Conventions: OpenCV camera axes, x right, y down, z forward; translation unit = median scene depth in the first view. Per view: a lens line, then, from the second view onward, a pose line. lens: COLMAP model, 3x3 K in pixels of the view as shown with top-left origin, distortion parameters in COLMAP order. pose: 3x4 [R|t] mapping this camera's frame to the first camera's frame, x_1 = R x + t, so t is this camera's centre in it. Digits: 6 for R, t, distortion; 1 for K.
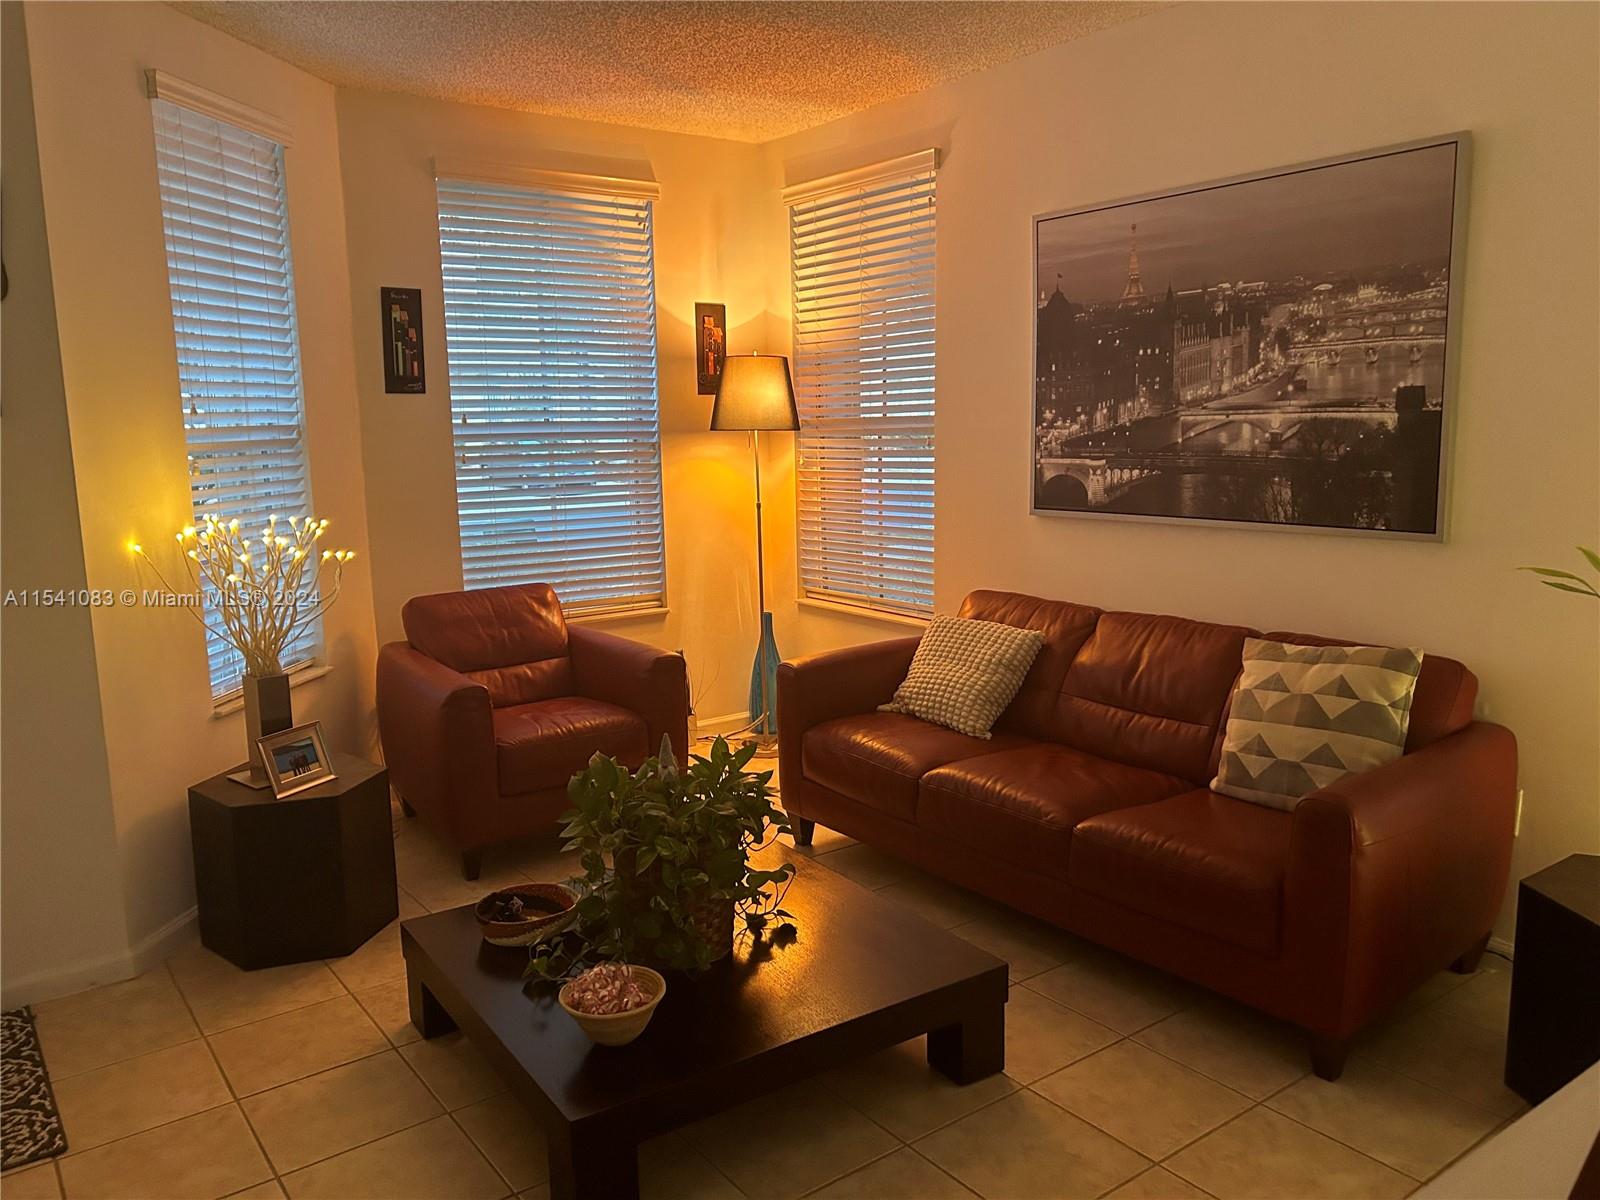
lens RADIAL K [[1205.3, 0, 803.0], [0, 1205.3, 598.9], [0, 0, 1]] dist [0.059249, -0.067710]
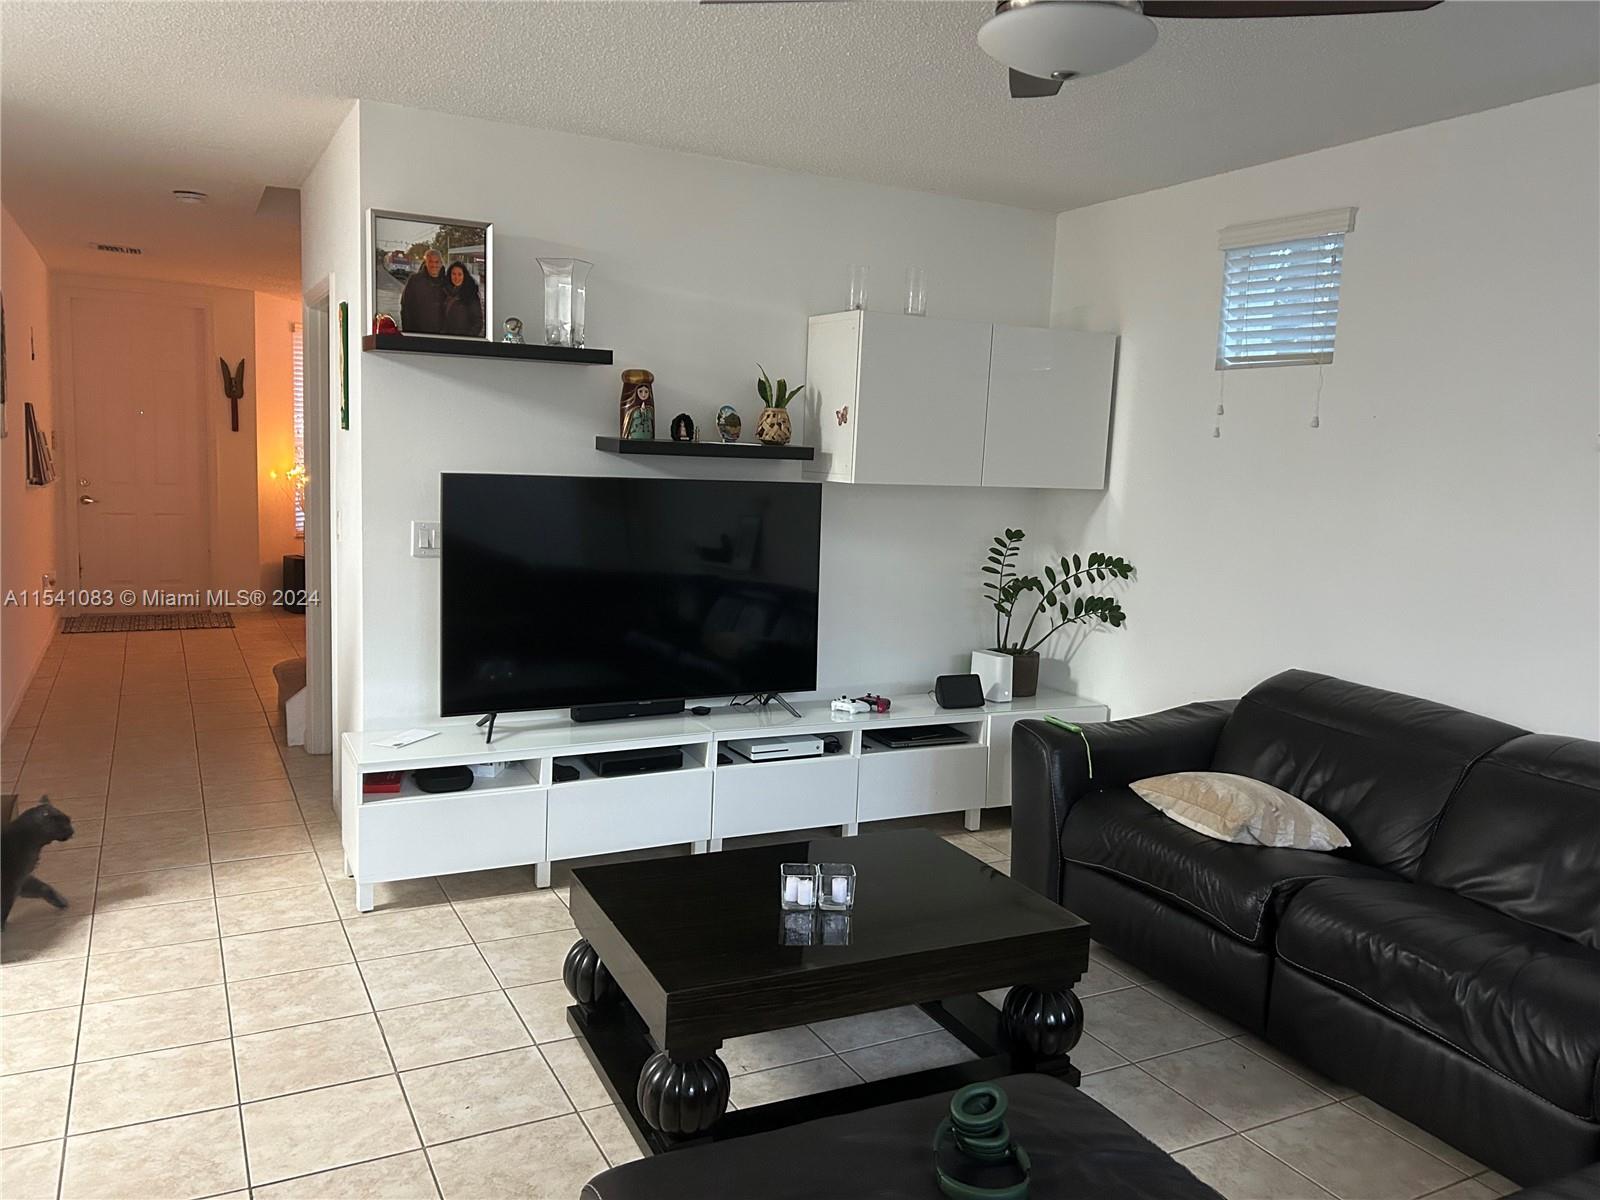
lens RADIAL K [[1205.3, 0, 790.7], [0, 1205.3, 594.7], [0, 0, 1]] dist [0.059249, -0.067710]
pose [[0.985699, 0.077173, -0.149804, 1.124336], [-0.082325, 0.996198, -0.028493, 0.218813], [0.147035, 0.040418, 0.988305, -1.688245]]
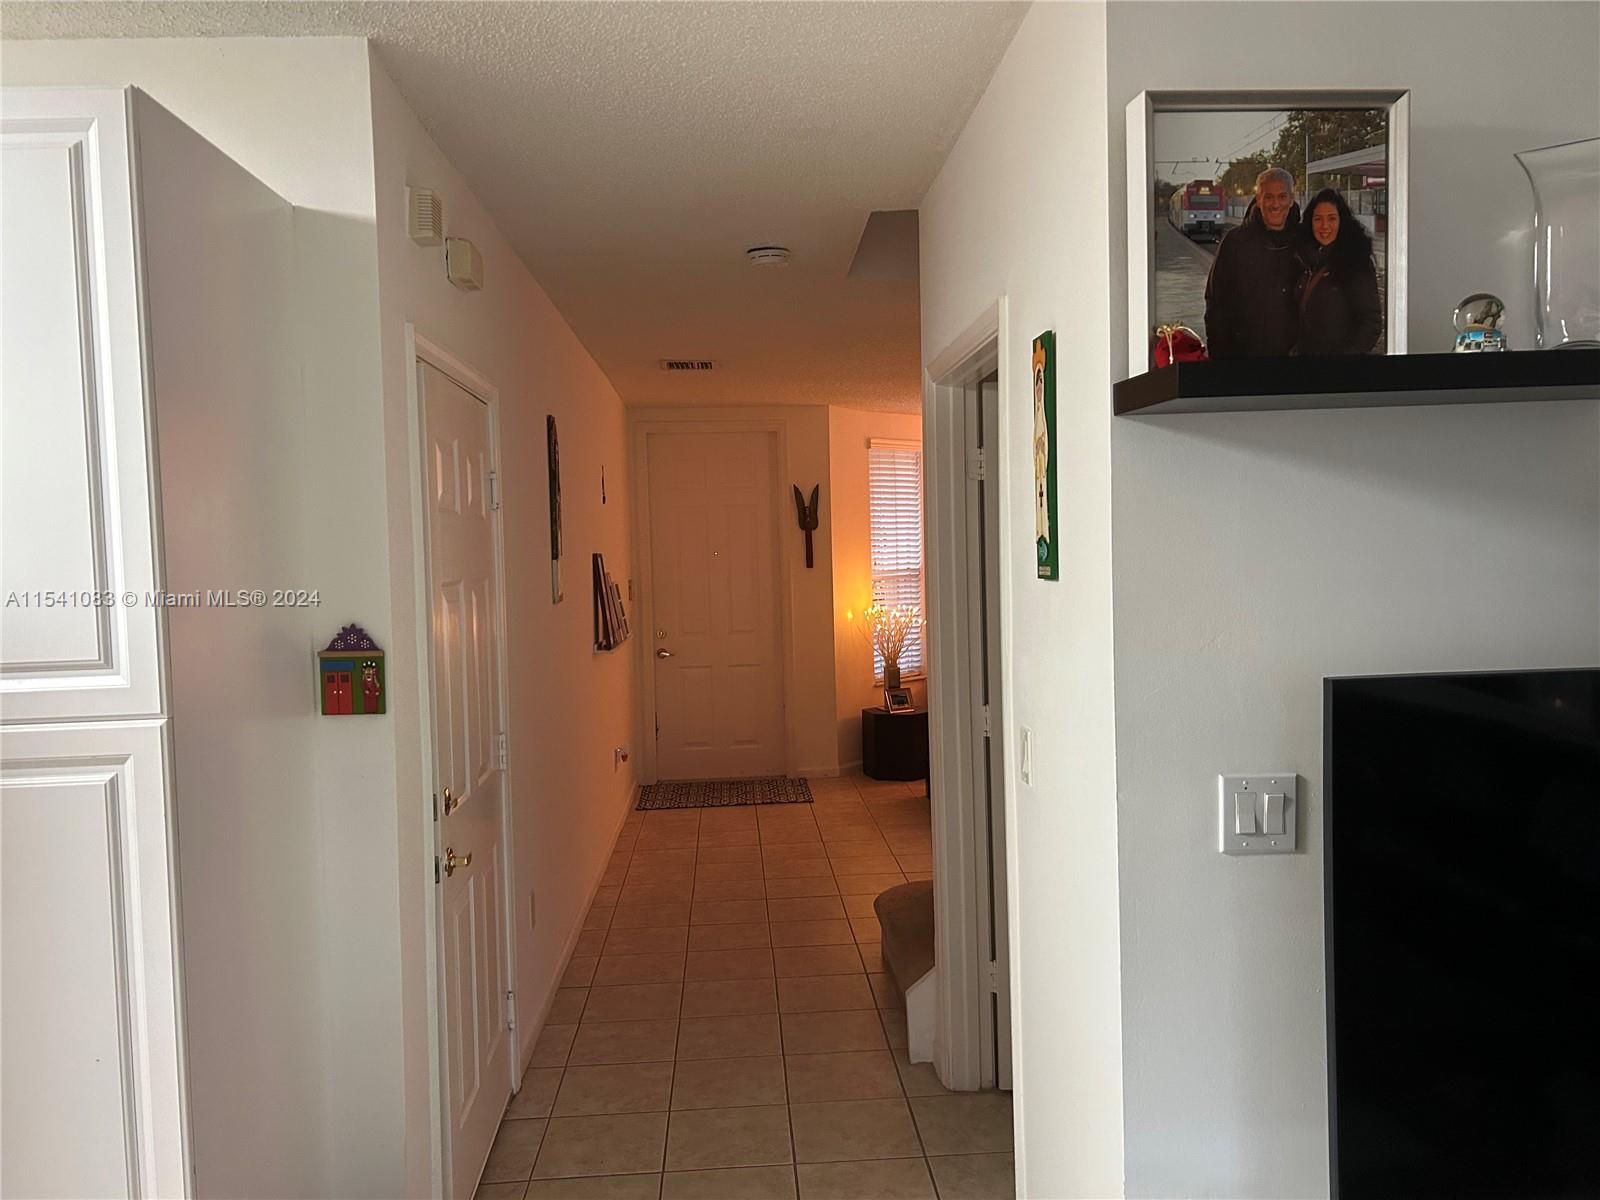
lens RADIAL K [[1205.3, 0, 790.5], [0, 1205.3, 598.1], [0, 0, 1]] dist [0.059249, -0.067710]
pose [[0.833147, 0.019456, -0.552710, 0.724174], [-0.075454, 0.994035, -0.078746, 0.124873], [0.547881, 0.107311, 0.829645, -1.146720]]
